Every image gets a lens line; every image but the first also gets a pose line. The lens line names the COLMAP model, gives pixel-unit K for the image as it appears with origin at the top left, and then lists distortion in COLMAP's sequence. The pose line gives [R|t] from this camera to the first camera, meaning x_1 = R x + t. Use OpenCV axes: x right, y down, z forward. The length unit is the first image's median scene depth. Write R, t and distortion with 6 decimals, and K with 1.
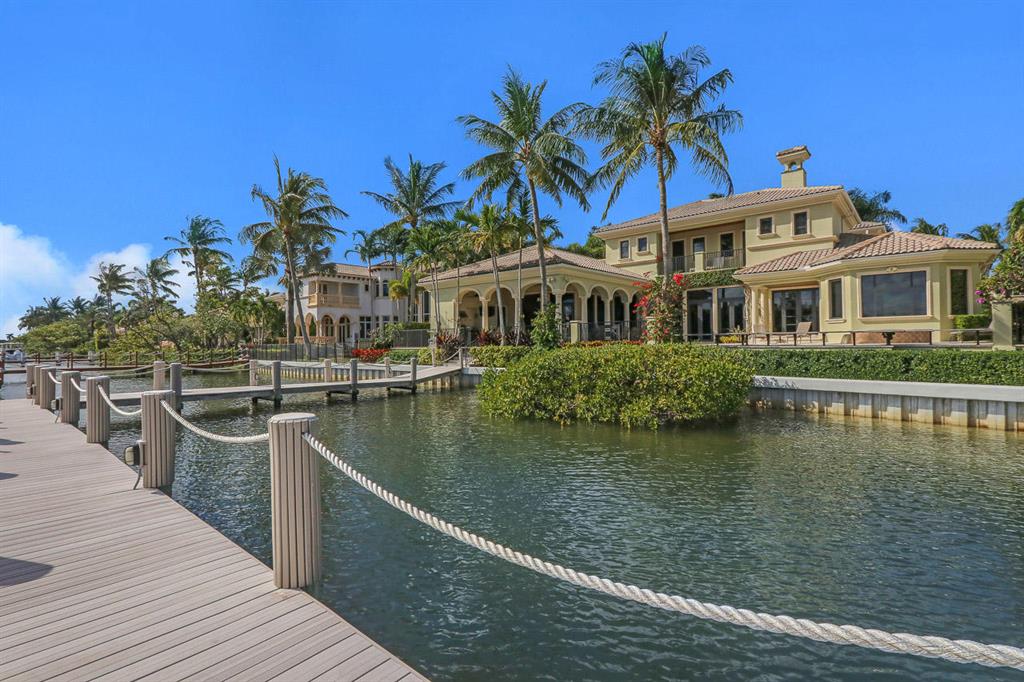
lens RADIAL K [[489.7, 0, 497.1], [0, 489.7, 338.4], [0, 0, 1]] dist [-0.015214, 0.000560]
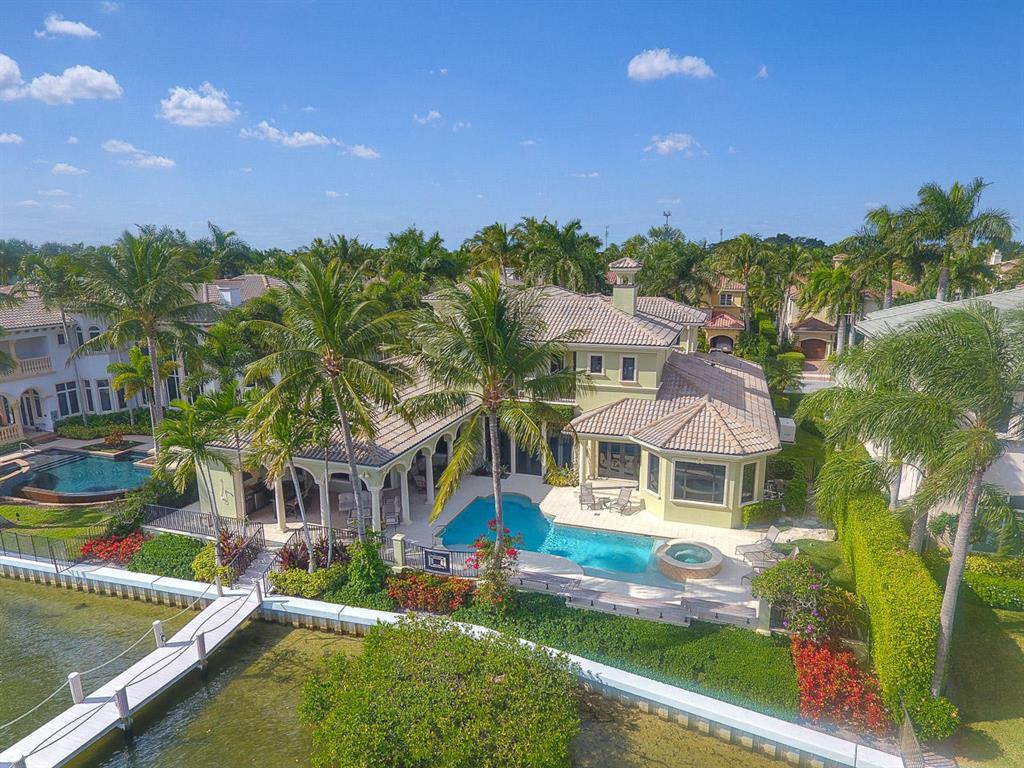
lens RADIAL K [[635.5, 0, 527.8], [0, 635.5, 386.4], [0, 0, 1]] dist [-0.024829, 0.026808]
pose [[0.922261, -0.072876, 0.379637, -0.028584], [-0.010677, 0.976893, 0.213463, -0.448369], [-0.386421, -0.200922, 0.900172, -0.044048]]
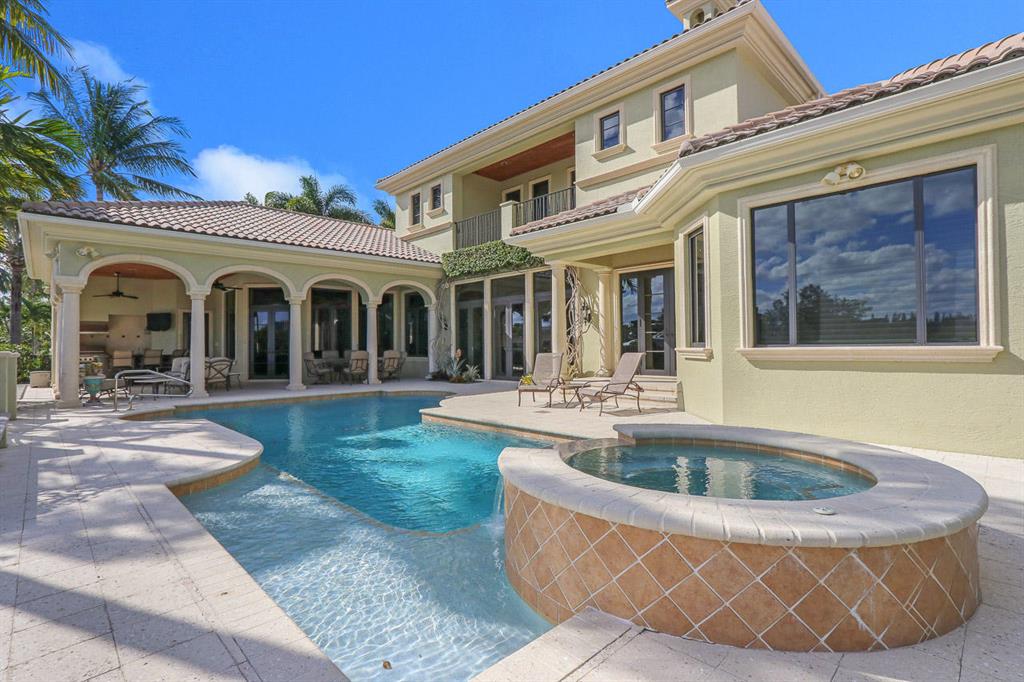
lens RADIAL K [[489.7, 0, 497.1], [0, 489.7, 338.4], [0, 0, 1]] dist [-0.015214, 0.000560]
pose [[0.994581, -0.005375, -0.103826, 0.495008], [0.005292, 0.999985, -0.001075, -0.038638], [0.103830, 0.000519, 0.994595, 0.541112]]
